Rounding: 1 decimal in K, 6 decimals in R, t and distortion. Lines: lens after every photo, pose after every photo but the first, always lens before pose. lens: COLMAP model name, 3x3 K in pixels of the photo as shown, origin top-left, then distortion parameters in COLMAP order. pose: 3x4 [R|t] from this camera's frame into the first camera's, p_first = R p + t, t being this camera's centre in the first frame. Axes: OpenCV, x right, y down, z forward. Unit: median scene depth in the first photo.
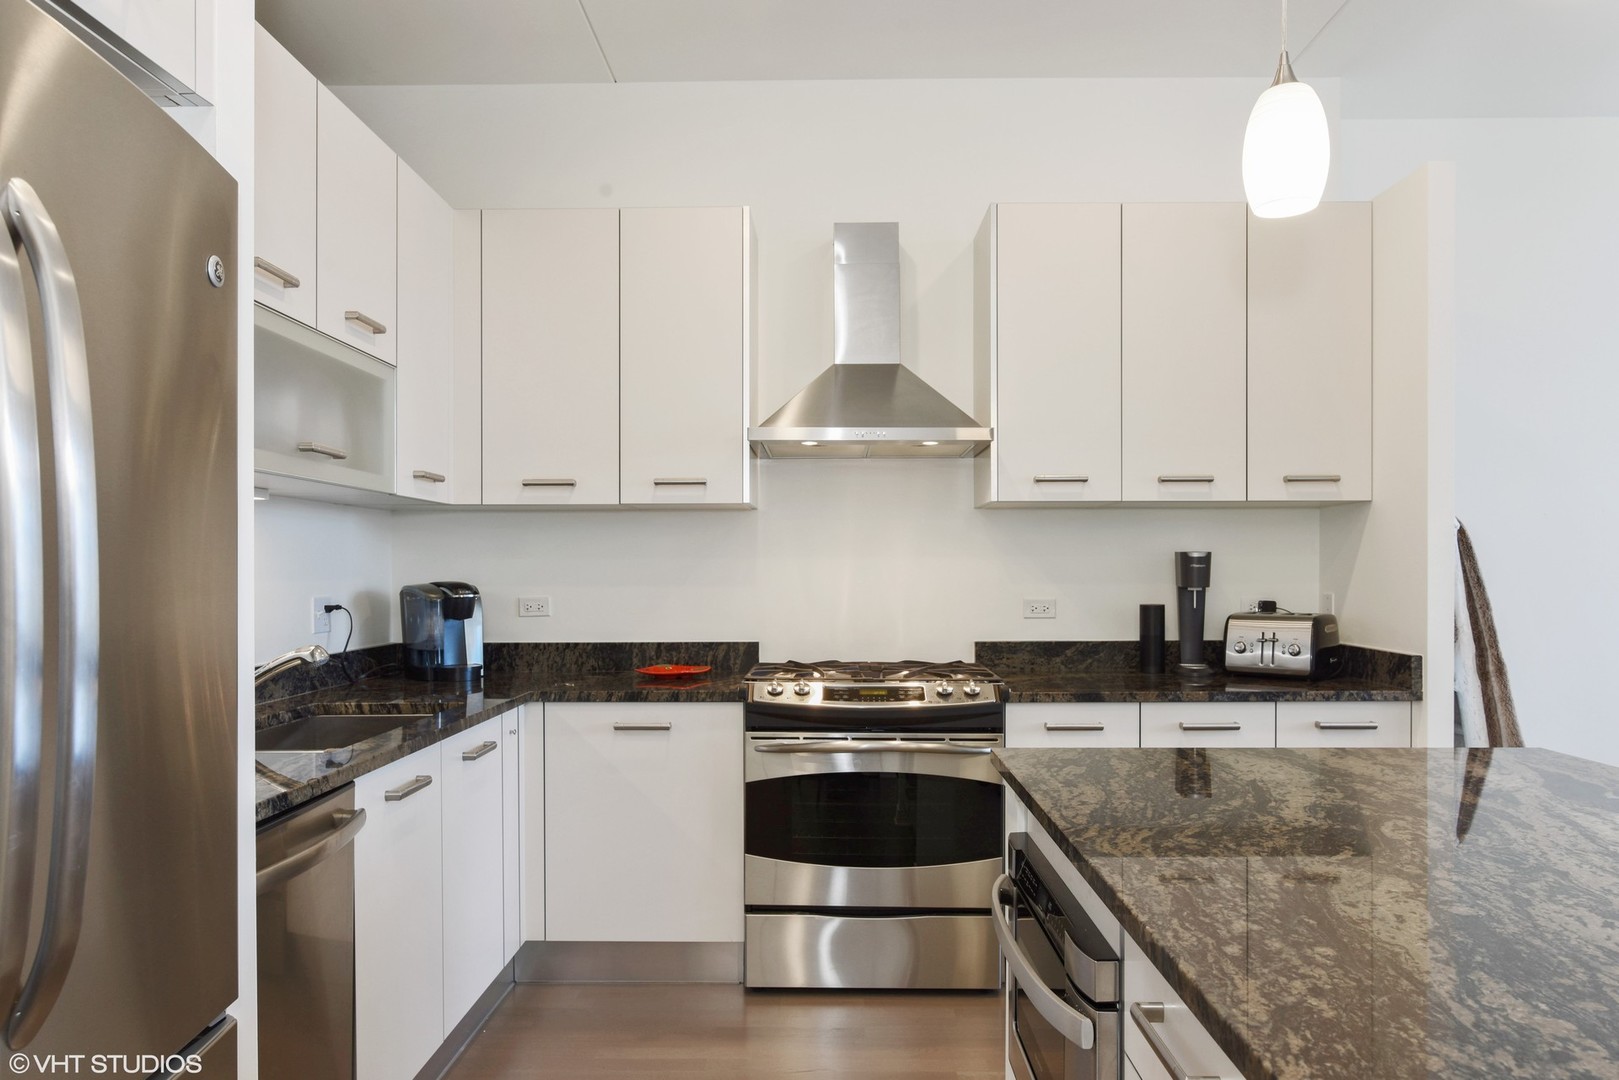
lens RADIAL K [[1013.6, 0, 809.5], [0, 1013.6, 540.0], [0, 0, 1]] dist [0.001297, 0.000797]
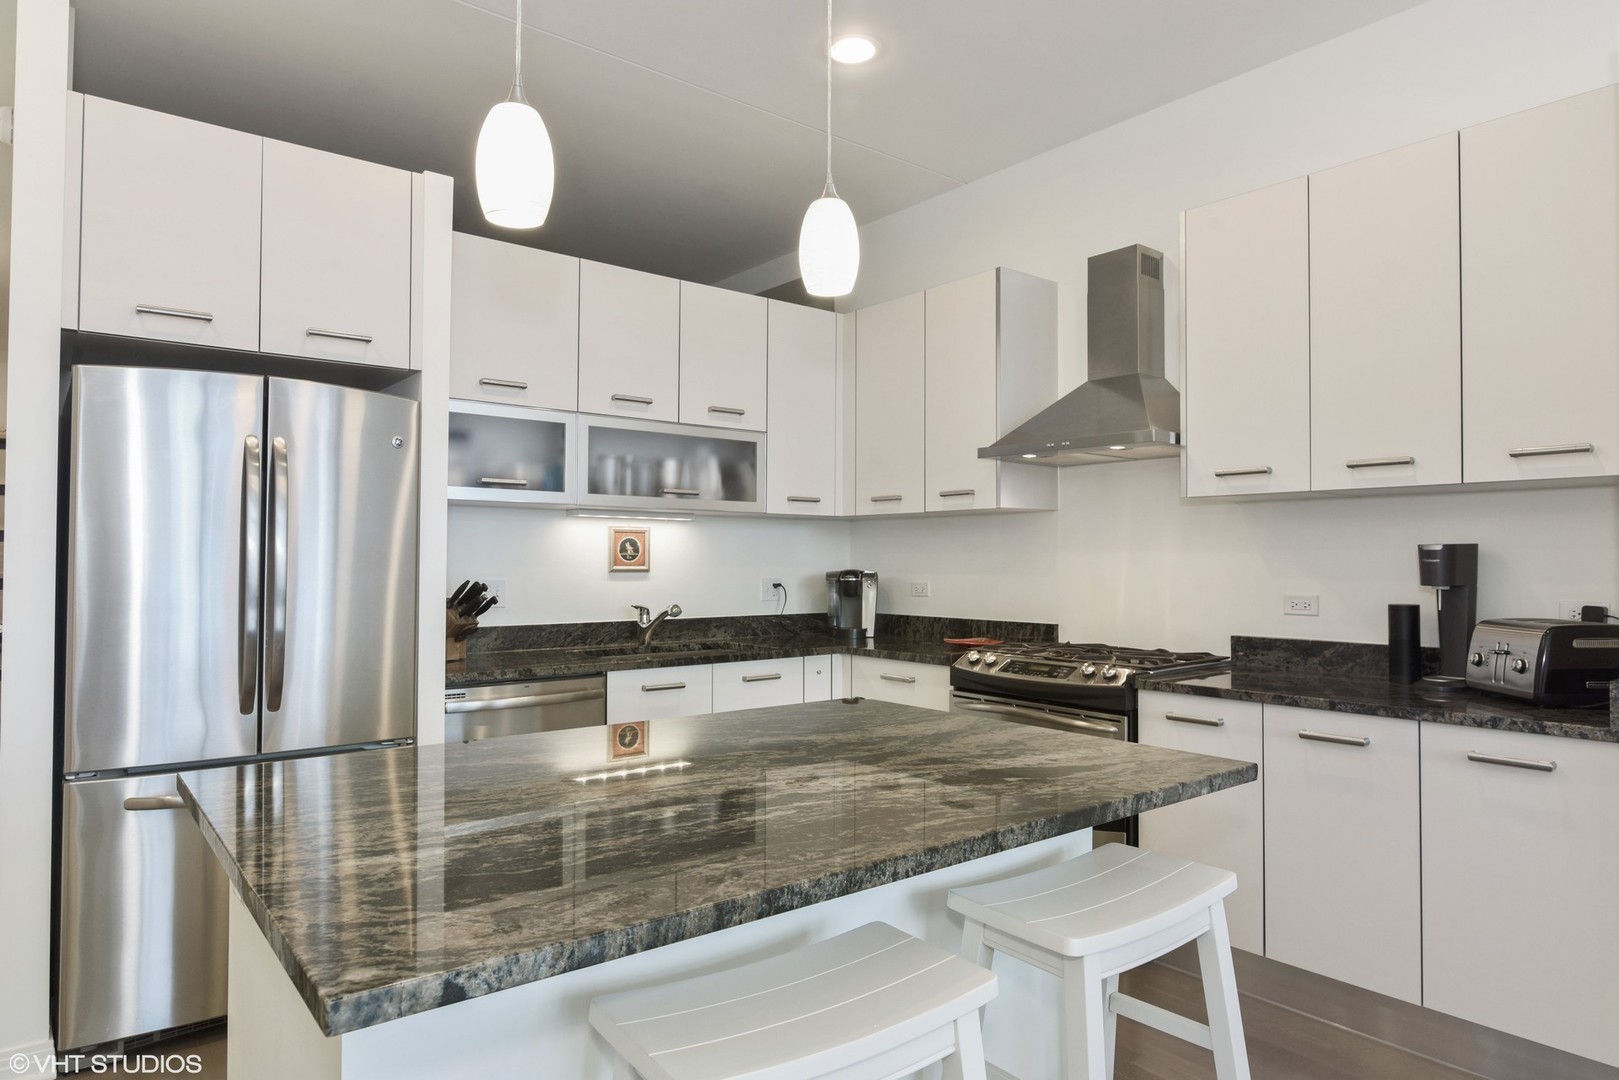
lens RADIAL K [[971.3, 0, 809.5], [0, 971.3, 540.0], [0, 0, 1]] dist [0.001175, -0.000271]
pose [[0.640269, -0.012538, -0.768048, 0.654985], [0.021144, 0.999776, 0.001306, -0.003954], [0.767859, -0.017076, 0.640391, 0.071019]]
